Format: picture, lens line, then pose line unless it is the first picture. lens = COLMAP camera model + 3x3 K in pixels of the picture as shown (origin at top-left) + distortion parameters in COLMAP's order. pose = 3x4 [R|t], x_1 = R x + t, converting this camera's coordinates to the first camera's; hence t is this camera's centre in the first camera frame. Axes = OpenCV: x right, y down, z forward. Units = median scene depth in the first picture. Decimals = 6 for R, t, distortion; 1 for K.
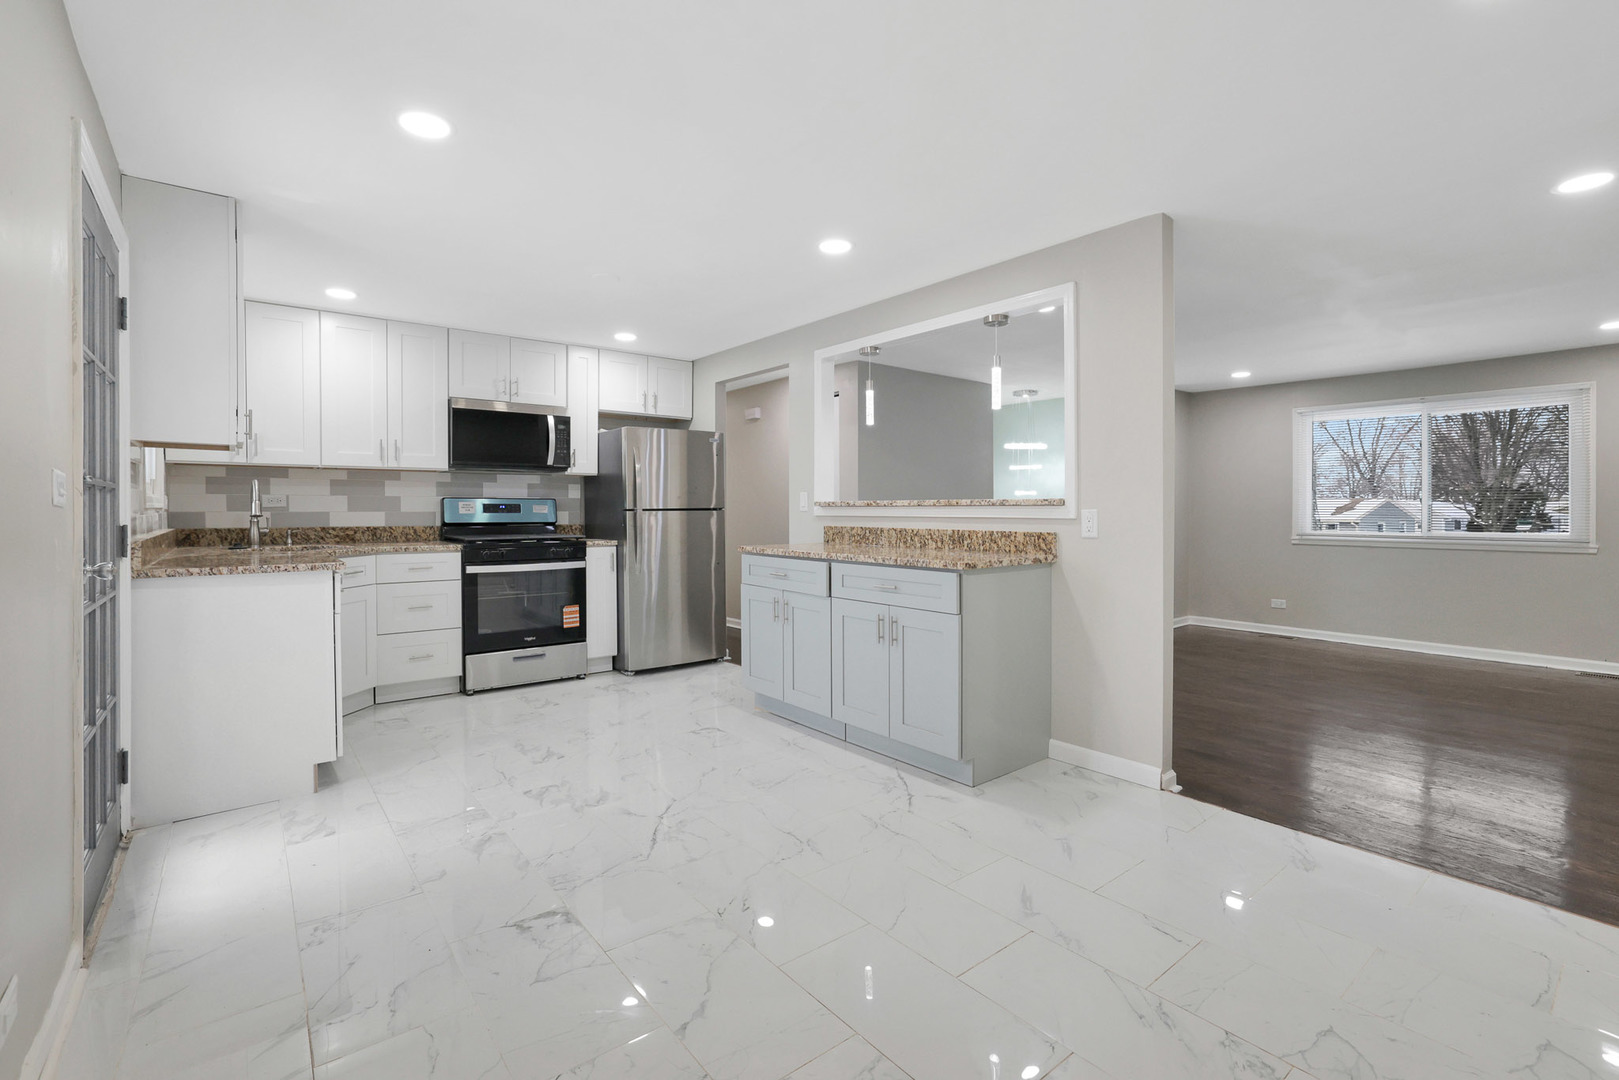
lens RADIAL K [[694.1, 0, 808.3], [0, 694.1, 528.8], [0, 0, 1]] dist [-0.003453, 0.000255]
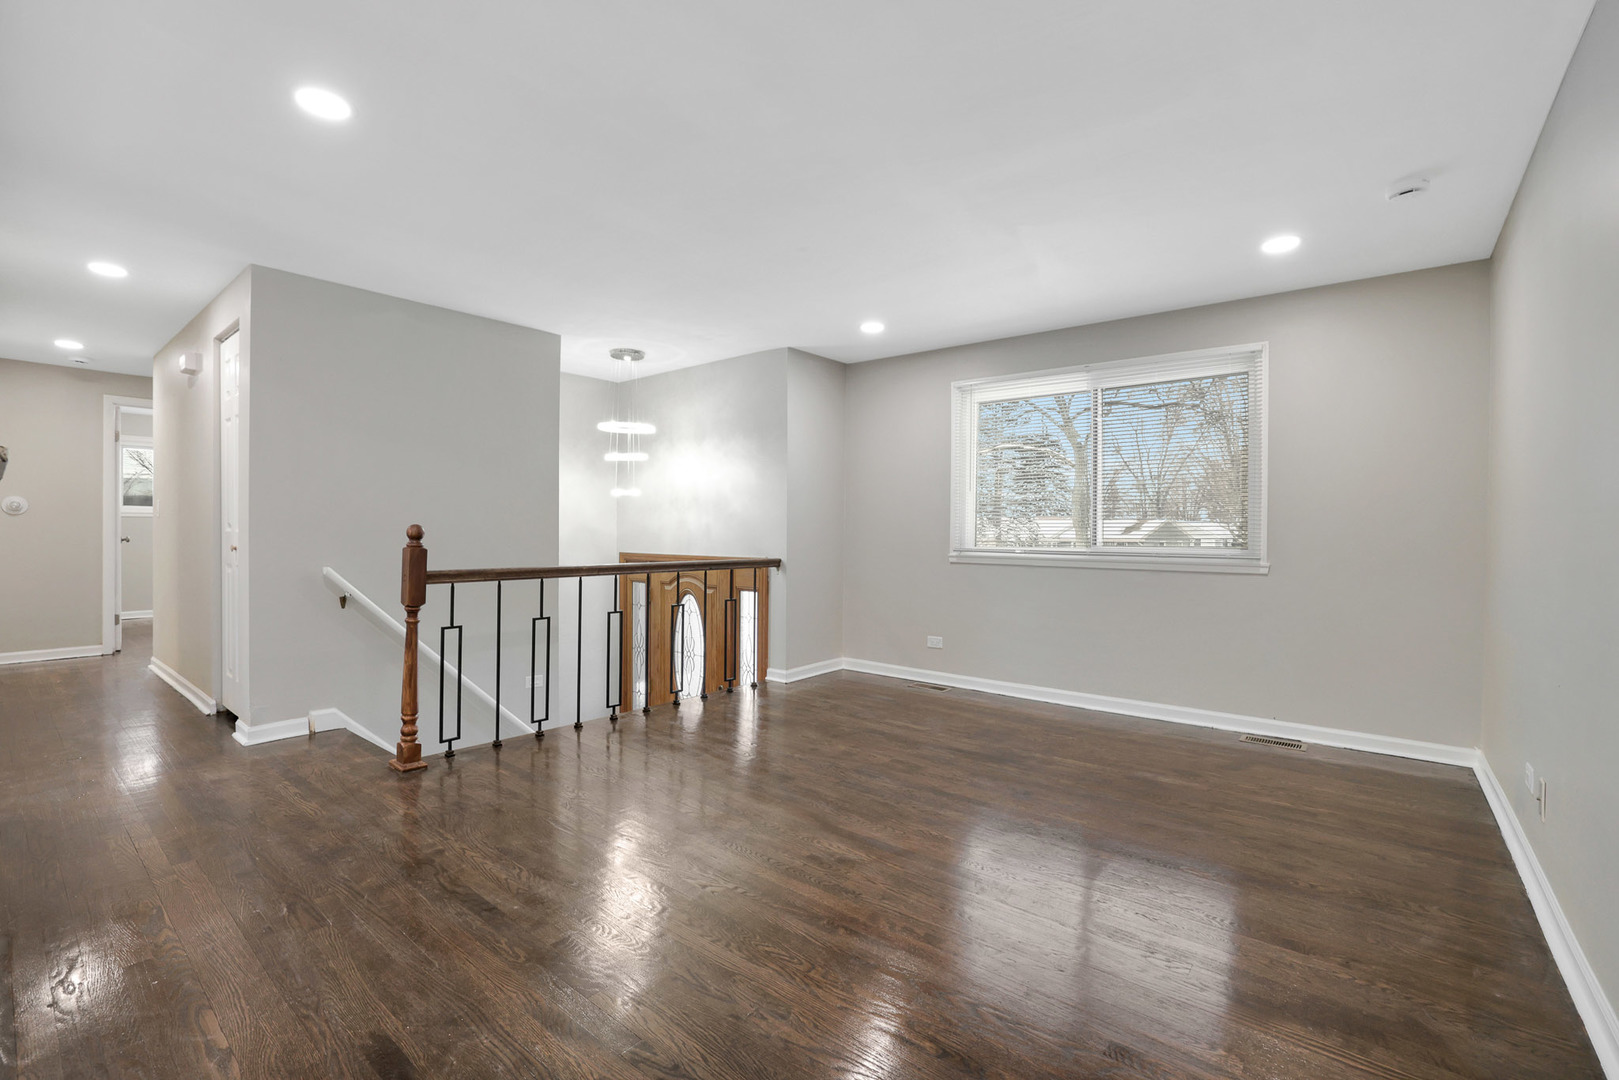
lens RADIAL K [[694.1, 0, 808.5], [0, 694.1, 538.1], [0, 0, 1]] dist [-0.003453, 0.000255]
pose [[0.980132, 0.003726, 0.198310, 0.359394], [-0.000965, 0.999901, -0.014020, 0.005969], [-0.198342, 0.013550, 0.980039, 0.263012]]
